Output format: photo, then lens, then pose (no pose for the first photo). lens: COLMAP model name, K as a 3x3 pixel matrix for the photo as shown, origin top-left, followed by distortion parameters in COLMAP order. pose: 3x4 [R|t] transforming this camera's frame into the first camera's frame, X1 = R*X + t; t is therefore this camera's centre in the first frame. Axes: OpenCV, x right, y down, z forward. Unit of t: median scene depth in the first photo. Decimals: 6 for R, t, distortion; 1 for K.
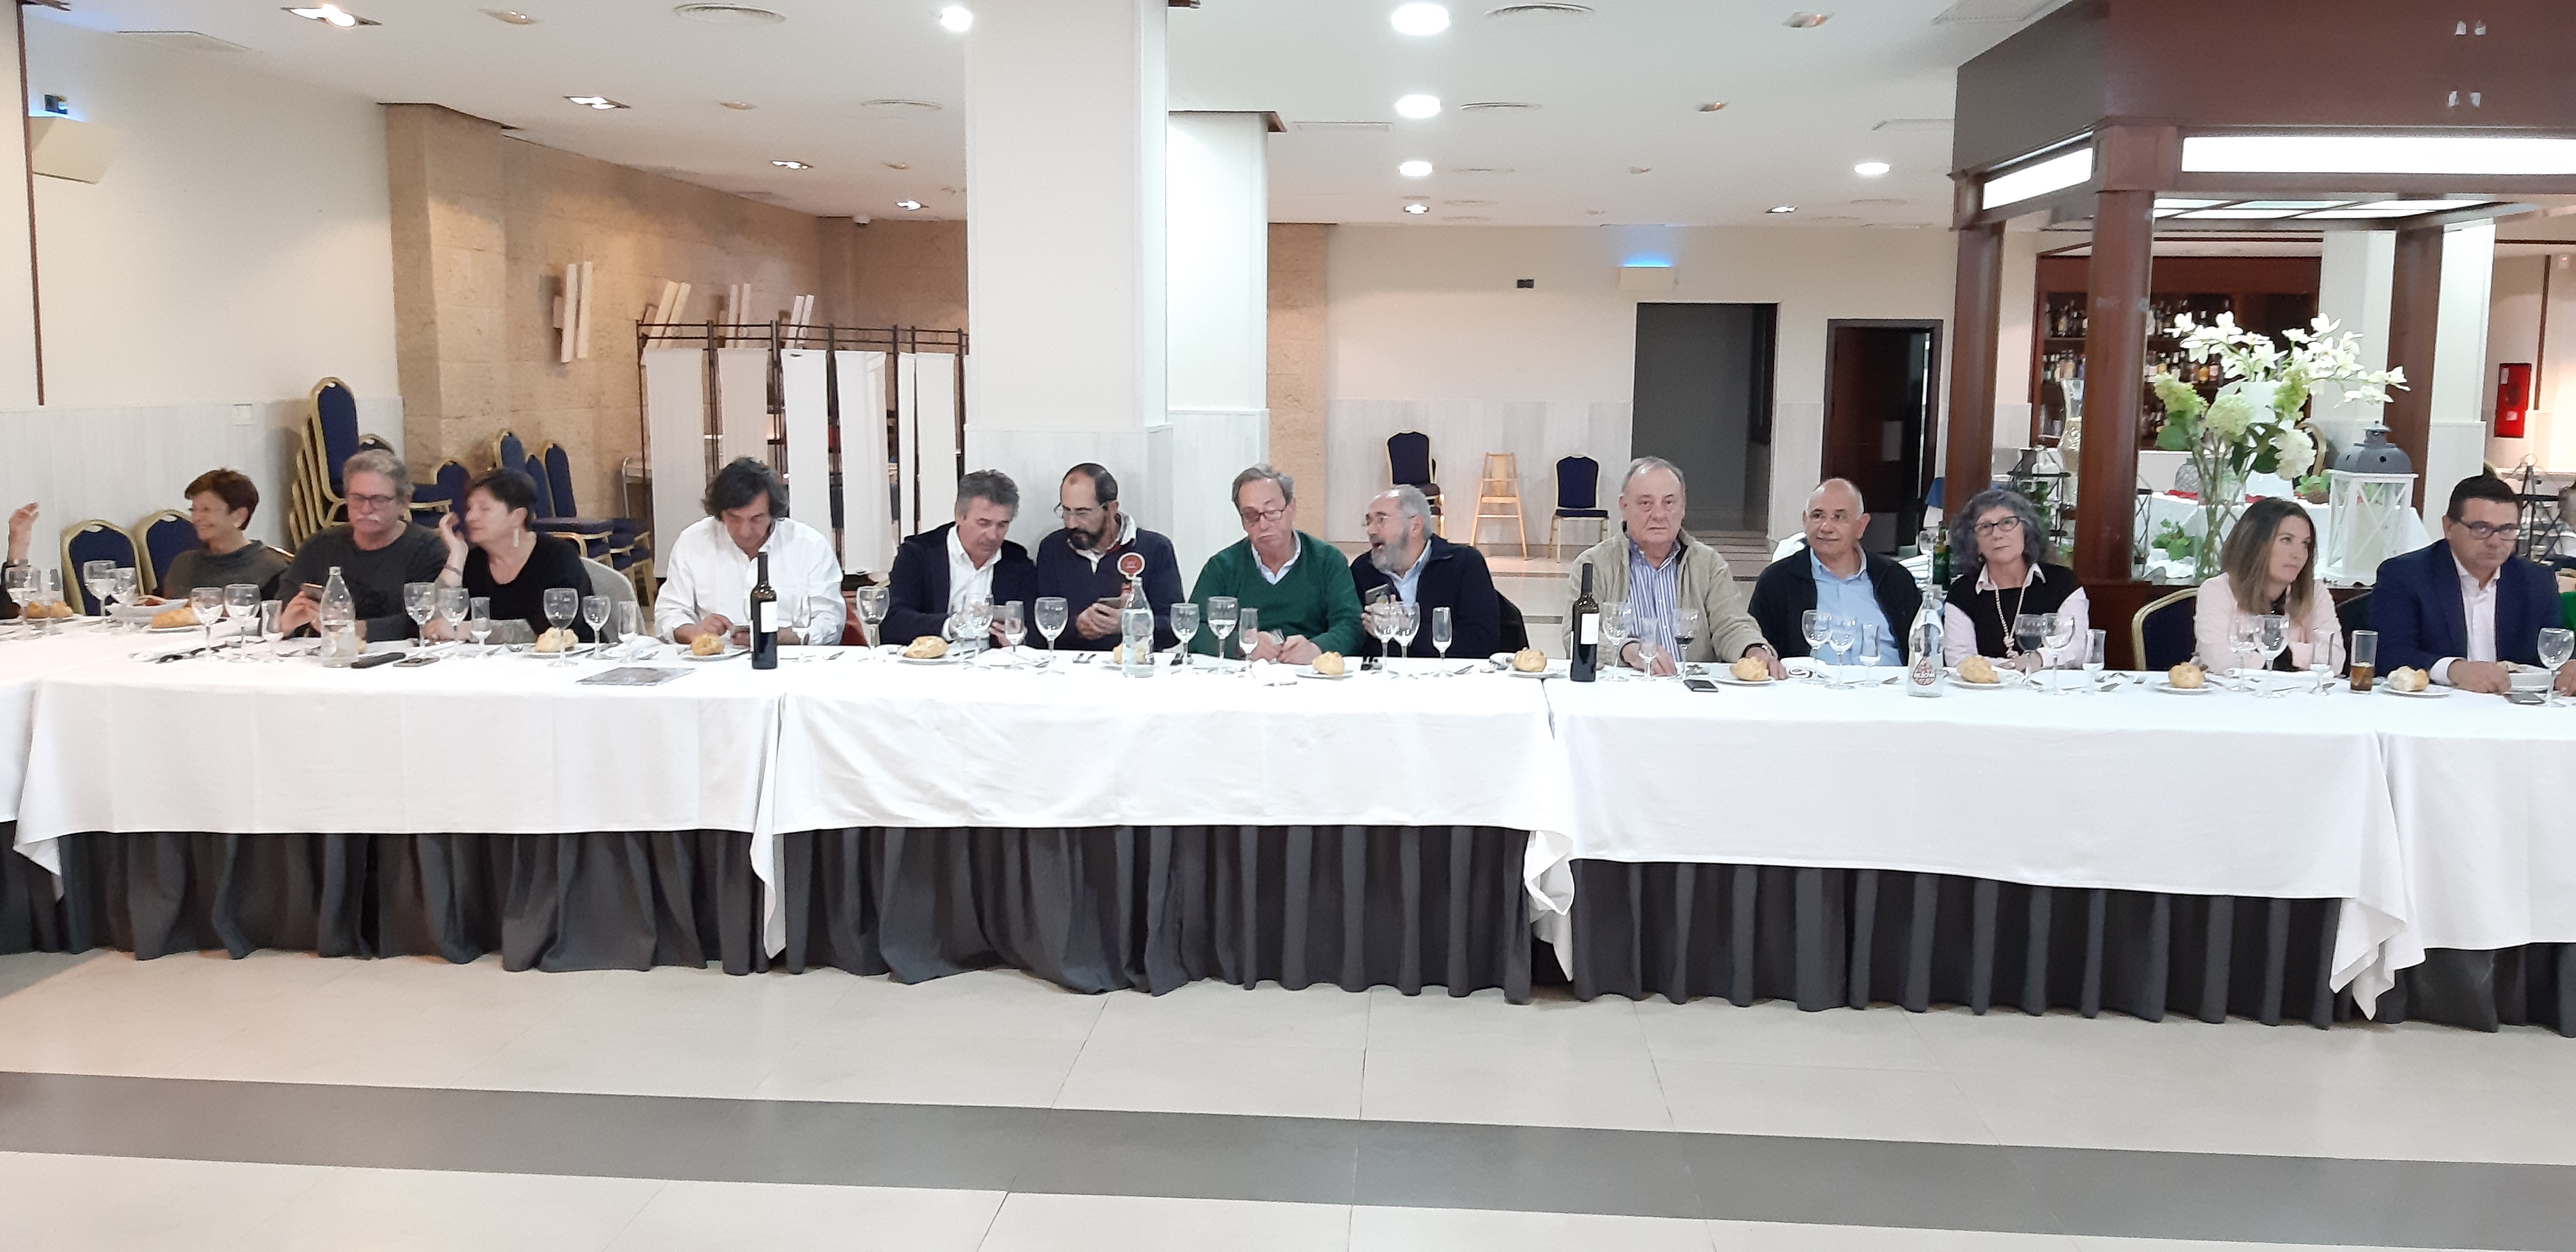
lens RADIAL K [[2184.6, 0, 1339.2], [0, 2184.6, 589.2], [0, 0, 1]] dist [0.155710, -0.160195]
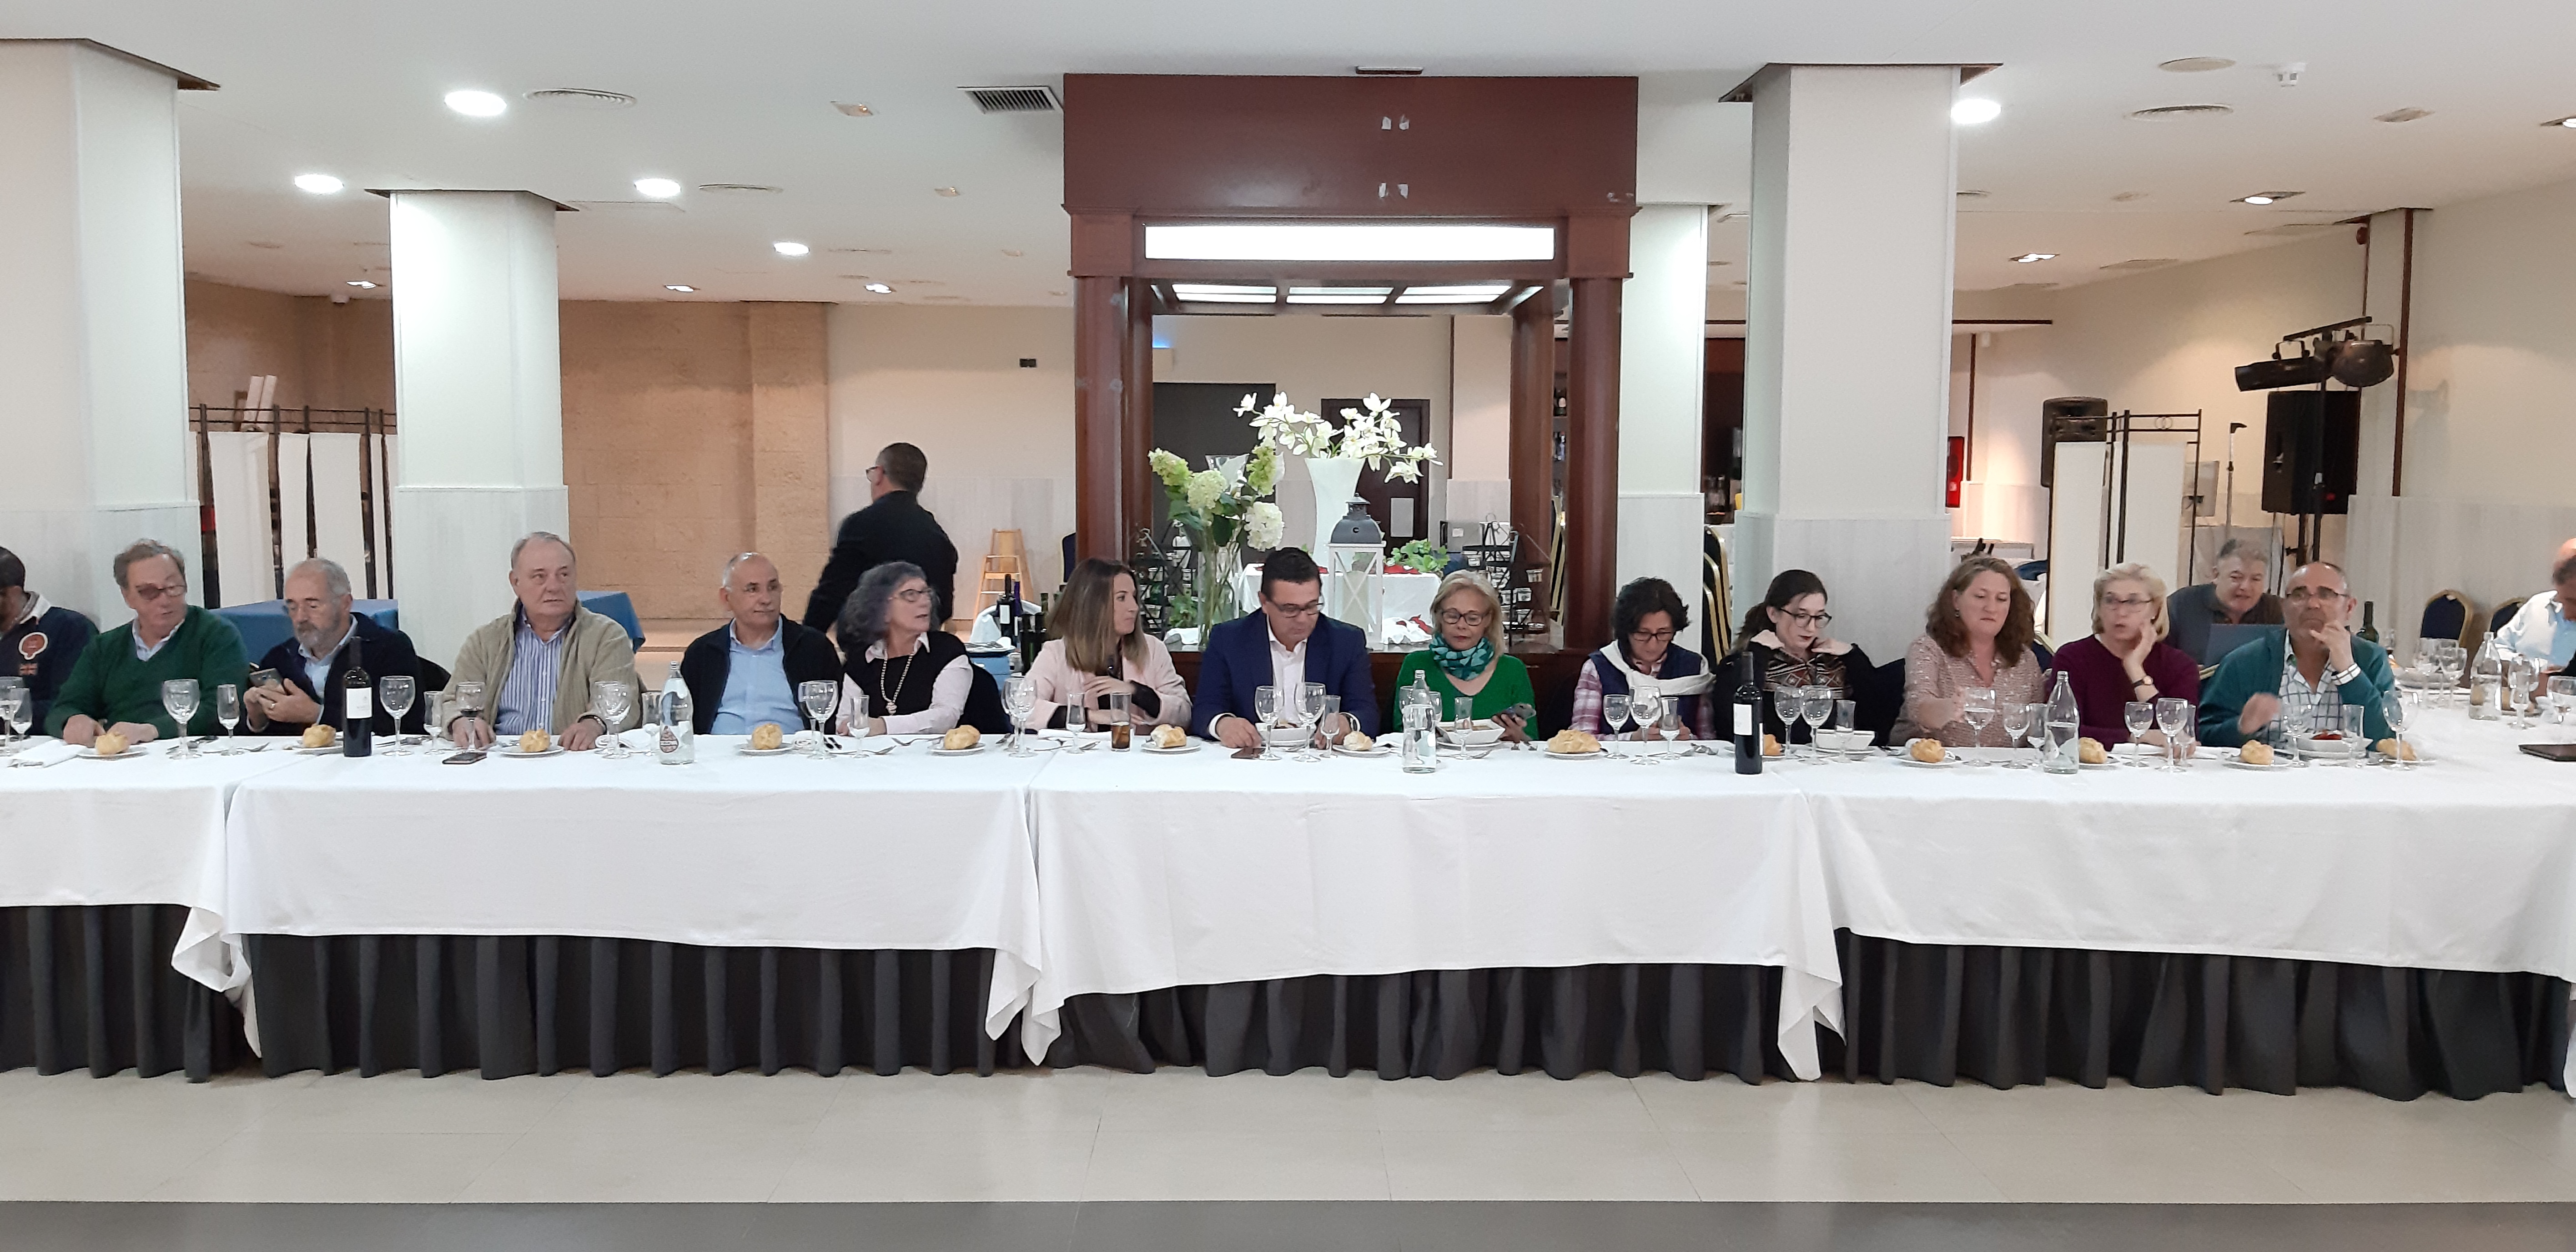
lens RADIAL K [[2184.6, 0, 1283.0], [0, 2184.6, 613.5], [0, 0, 1]] dist [0.155710, -0.160195]
pose [[0.999477, -0.011631, 0.030177, 0.508568], [0.012381, 0.999616, -0.024800, 0.007840], [-0.029877, 0.025161, 0.999237, -0.031212]]
